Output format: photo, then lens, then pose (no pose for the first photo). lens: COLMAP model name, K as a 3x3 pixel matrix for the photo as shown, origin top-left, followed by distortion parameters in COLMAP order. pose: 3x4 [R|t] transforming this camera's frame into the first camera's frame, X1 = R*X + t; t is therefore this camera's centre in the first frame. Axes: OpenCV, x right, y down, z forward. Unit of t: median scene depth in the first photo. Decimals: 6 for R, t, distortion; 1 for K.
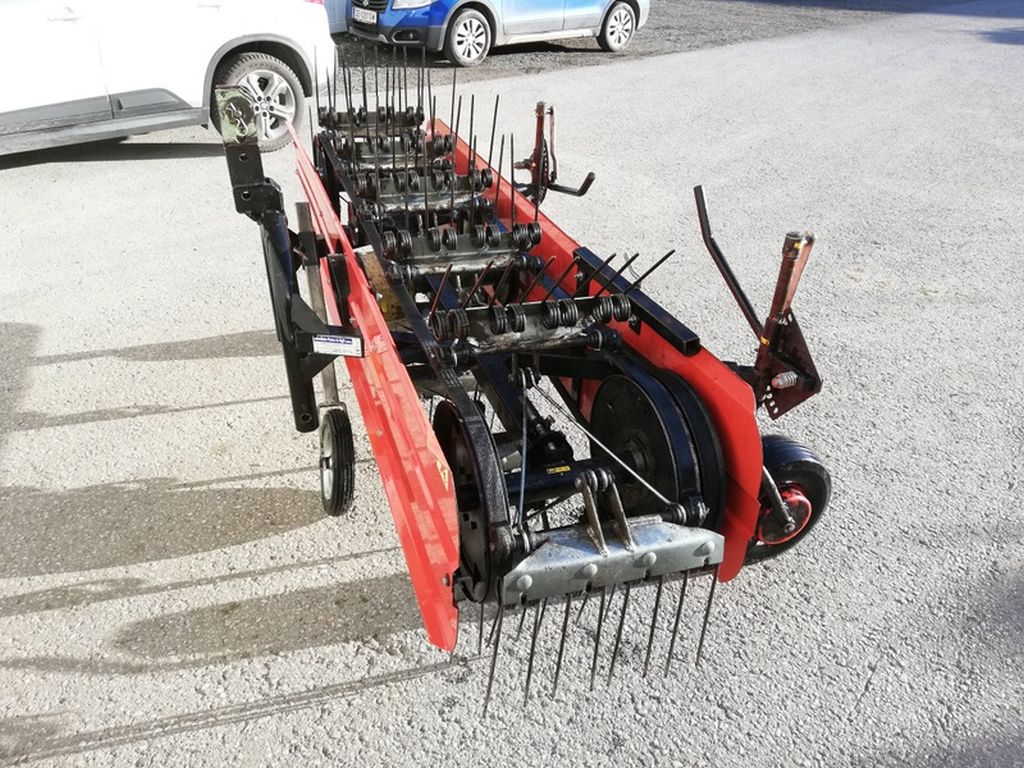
lens RADIAL K [[768.5, 0, 513.6], [0, 768.5, 384.0], [0, 0, 1]] dist [0.035821, -0.047674]
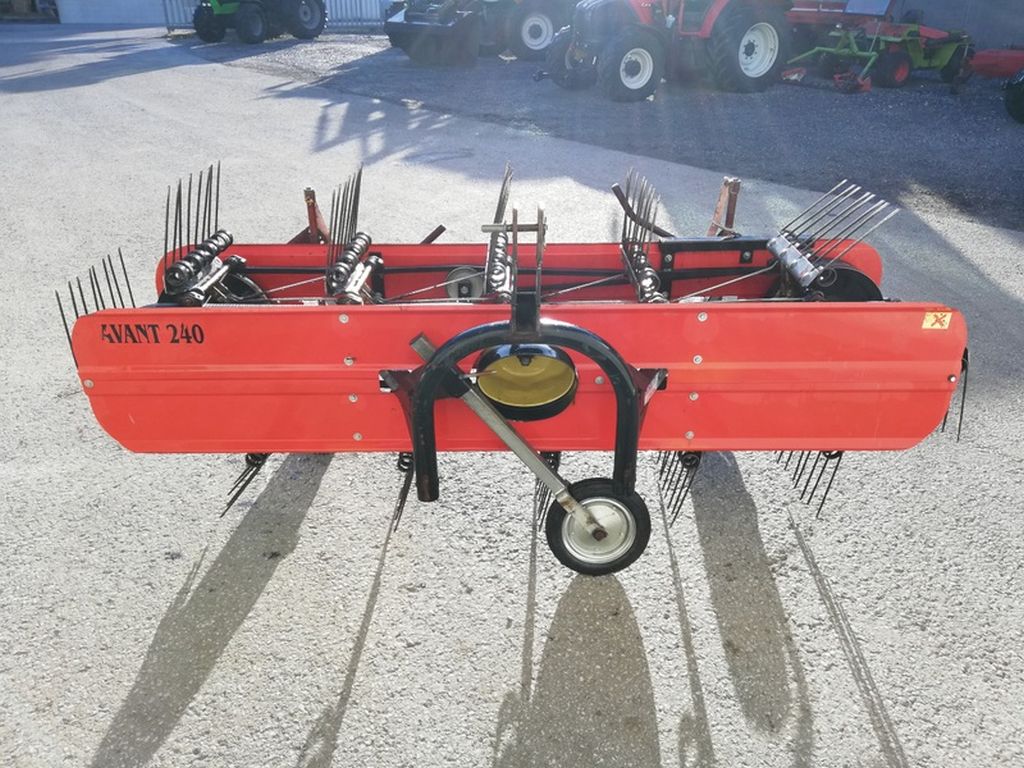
lens RADIAL K [[768.5, 0, 513.6], [0, 768.5, 384.0], [0, 0, 1]] dist [0.035821, -0.047674]
pose [[0.312654, -0.454511, 0.834067, -1.125124], [0.500703, 0.825047, 0.261905, -0.412782], [-0.807182, 0.335734, 0.485530, 0.581009]]
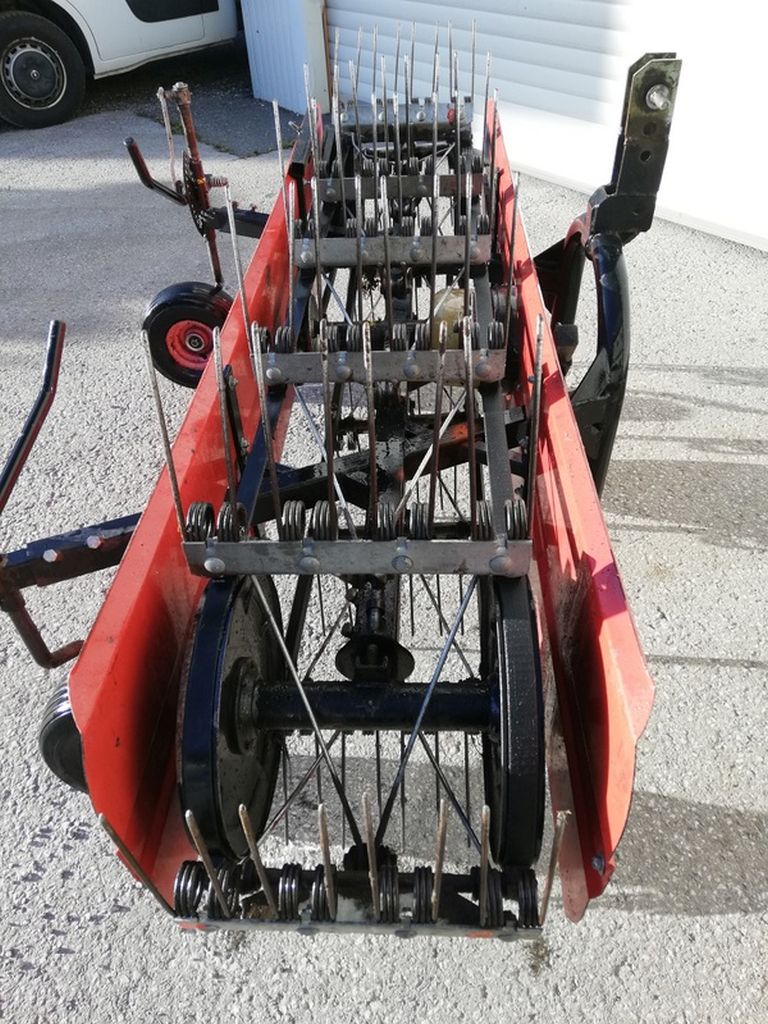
lens RADIAL K [[768.5, 0, 388.0], [0, 768.5, 517.3], [0, 0, 1]] dist [0.035821, -0.047674]
pose [[-0.932011, -0.236284, 0.274820, -0.397110], [0.197680, 0.304137, 0.931892, -0.900493], [-0.303775, 0.922860, -0.236751, 1.509856]]
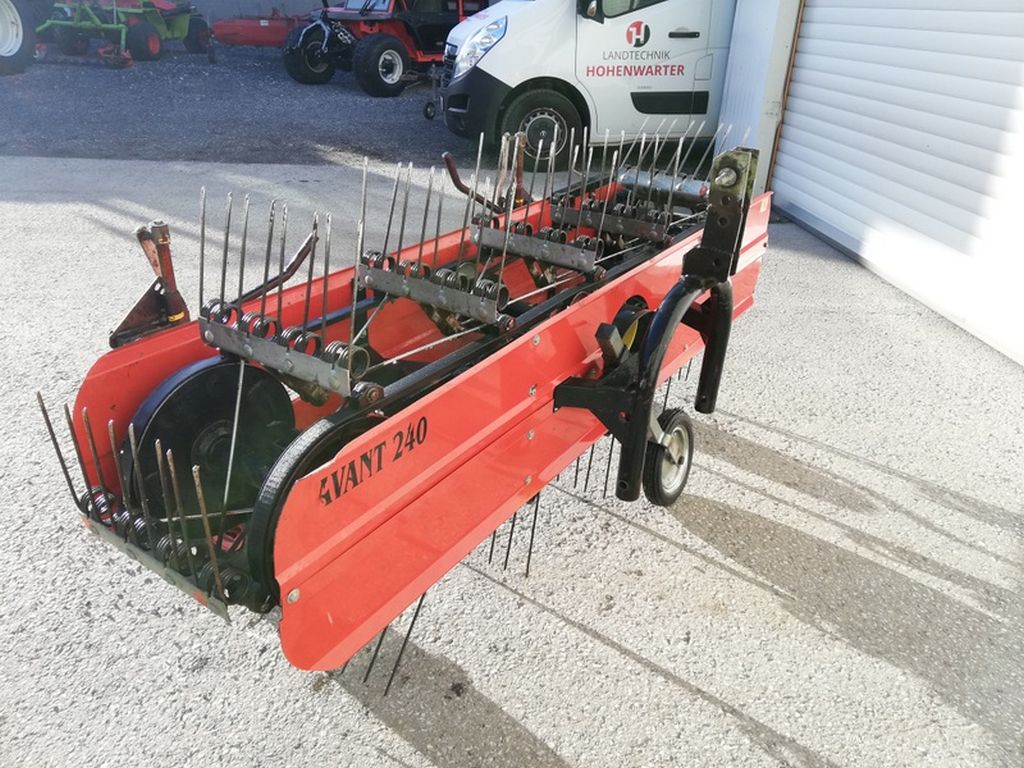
lens RADIAL K [[768.5, 0, 513.6], [0, 768.5, 384.0], [0, 0, 1]] dist [0.035821, -0.047674]
pose [[-0.604651, -0.409590, 0.683106, -0.873926], [0.367361, 0.617562, 0.695459, -0.875910], [-0.706713, 0.671456, -0.222942, 1.451872]]
